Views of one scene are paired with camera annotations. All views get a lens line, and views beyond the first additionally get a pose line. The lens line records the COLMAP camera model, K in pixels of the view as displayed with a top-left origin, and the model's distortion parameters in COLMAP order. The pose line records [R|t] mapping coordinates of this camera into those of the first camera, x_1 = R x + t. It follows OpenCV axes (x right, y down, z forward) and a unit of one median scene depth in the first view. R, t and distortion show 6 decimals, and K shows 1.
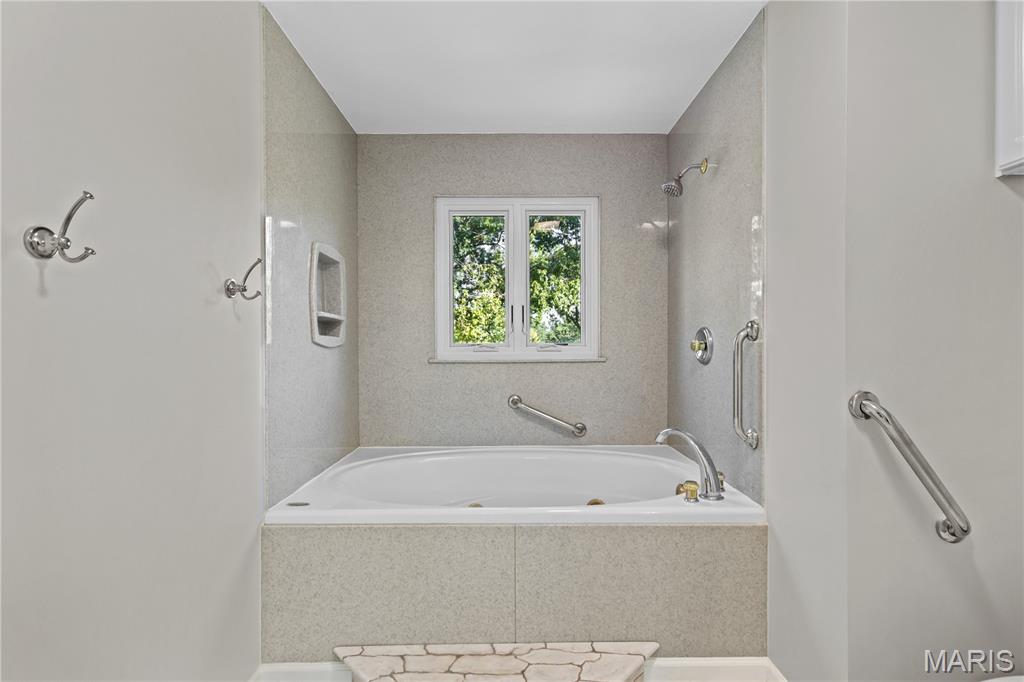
lens RADIAL K [[469.2, 0, 512.4], [0, 469.2, 348.4], [0, 0, 1]] dist [0.009184, -0.001093]
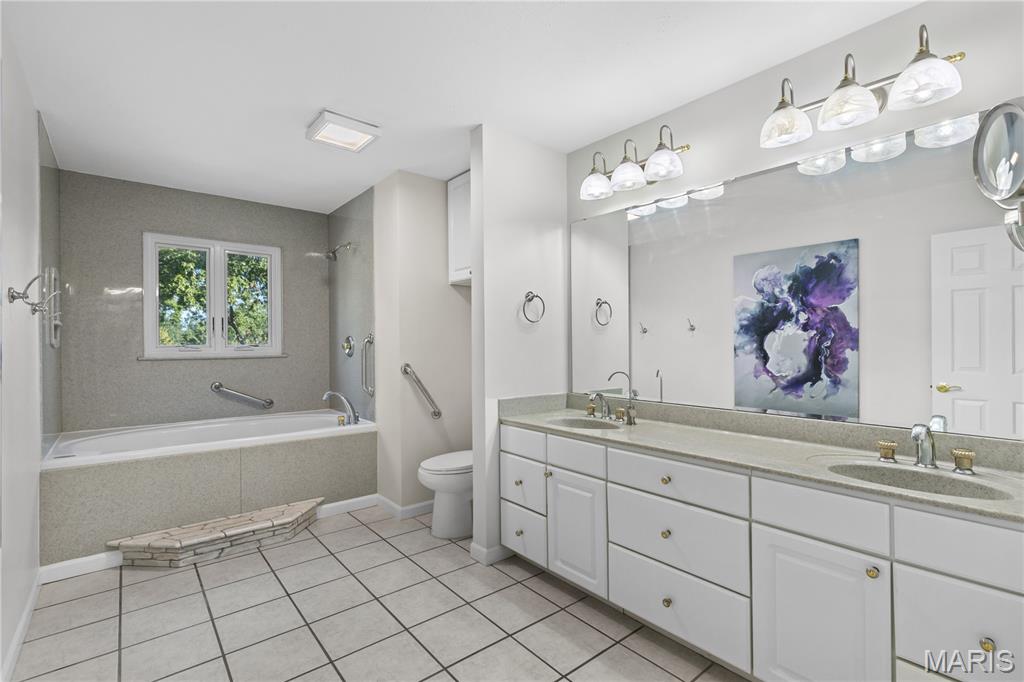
lens RADIAL K [[469.2, 0, 513.0], [0, 469.2, 349.5], [0, 0, 1]] dist [0.009184, -0.001093]
pose [[0.774168, -0.006079, 0.632951, -0.241384], [0.006954, 0.999975, 0.001099, 0.008644], [-0.632942, 0.003551, 0.774191, -0.774247]]
